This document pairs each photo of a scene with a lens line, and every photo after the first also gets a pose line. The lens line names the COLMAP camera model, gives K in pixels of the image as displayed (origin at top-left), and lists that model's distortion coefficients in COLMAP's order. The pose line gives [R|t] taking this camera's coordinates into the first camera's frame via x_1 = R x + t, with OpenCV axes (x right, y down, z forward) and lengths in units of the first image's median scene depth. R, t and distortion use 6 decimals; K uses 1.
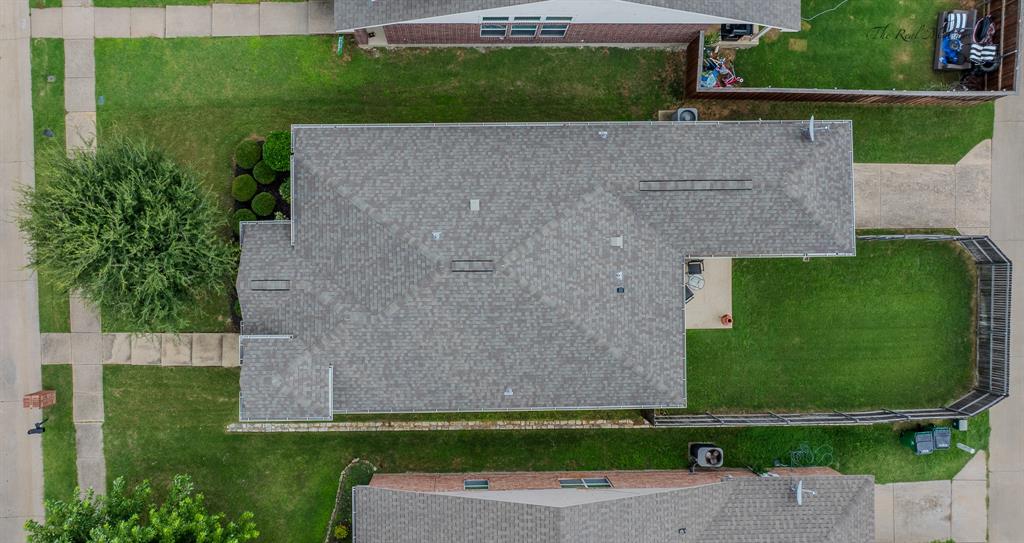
lens RADIAL K [[688.5, 0, 461.5], [0, 688.5, 260.3], [0, 0, 1]] dist [-0.024643, 0.000583]
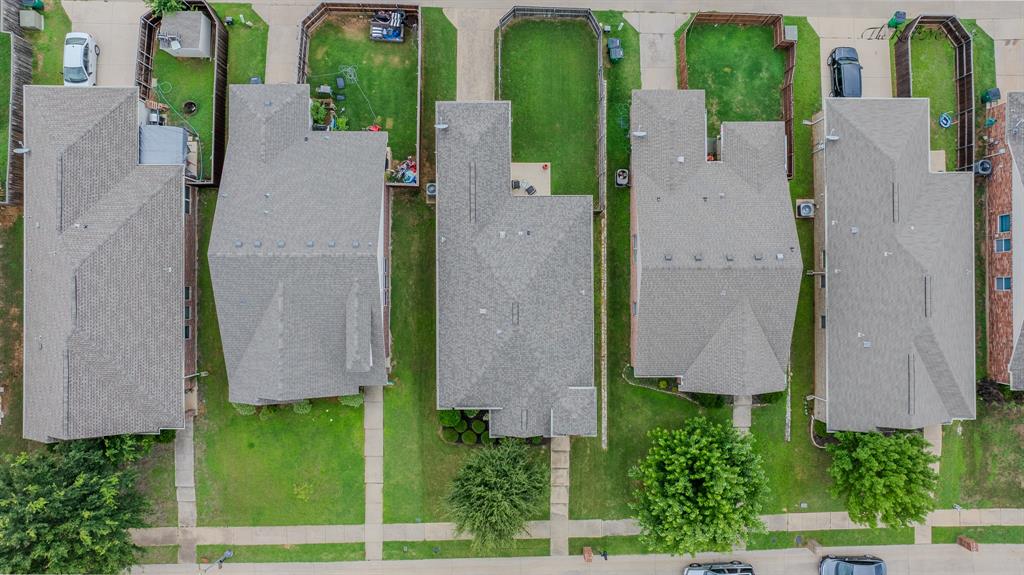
lens RADIAL K [[703.3, 0, 512.0], [0, 703.3, 287.5], [0, 0, 1]] dist [-0.001161, -0.000362]
pose [[0.007441, -0.999916, -0.010600, 0.091791], [0.999688, 0.007185, 0.023937, -0.041057], [-0.023859, -0.010775, 0.999657, -0.813676]]
